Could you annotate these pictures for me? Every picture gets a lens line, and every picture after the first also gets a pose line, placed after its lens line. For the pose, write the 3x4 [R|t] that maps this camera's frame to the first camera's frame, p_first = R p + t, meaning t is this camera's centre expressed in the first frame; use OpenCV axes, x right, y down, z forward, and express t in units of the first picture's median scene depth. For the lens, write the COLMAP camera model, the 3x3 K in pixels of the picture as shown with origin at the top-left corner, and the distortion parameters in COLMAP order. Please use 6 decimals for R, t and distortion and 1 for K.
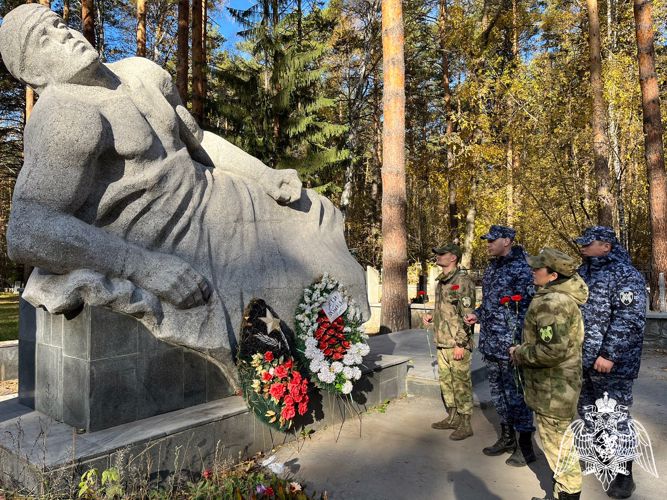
lens RADIAL K [[499.3, 0, 336.3], [0, 499.3, 243.7], [0, 0, 1]] dist [0.072720, -0.093115]
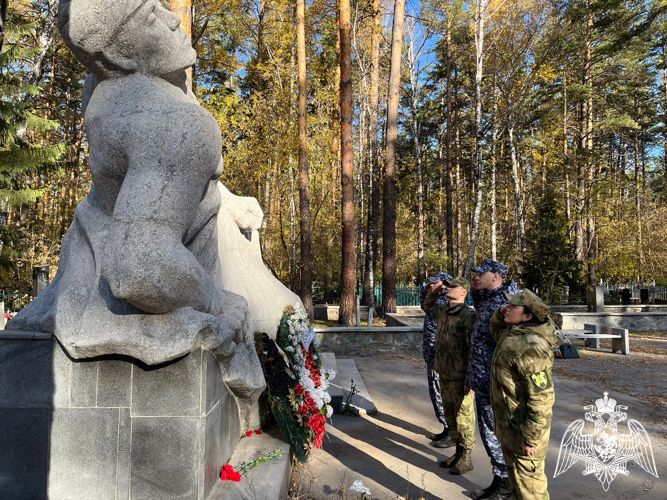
lens RADIAL K [[500.4, 0, 344.9], [0, 500.4, 253.0], [0, 0, 1]] dist [0.083627, -0.115557]
pose [[0.758728, 0.053444, 0.649212, -0.619745], [-0.039092, 0.998568, -0.036516, -0.013140], [-0.650234, 0.002327, 0.759730, 0.145536]]
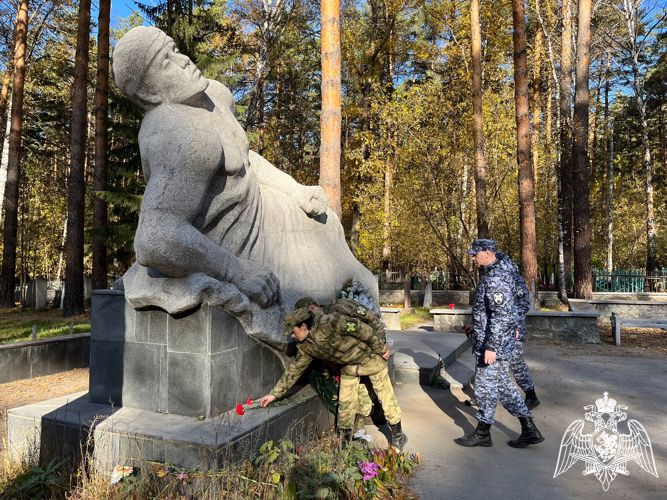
lens RADIAL K [[499.3, 0, 336.3], [0, 499.3, 243.7], [0, 0, 1]] dist [0.072720, -0.093115]
pose [[0.964853, 0.023880, 0.261702, -0.365890], [-0.021179, 0.999689, -0.013136, -0.004198], [-0.261934, 0.007131, 0.965059, -0.108998]]
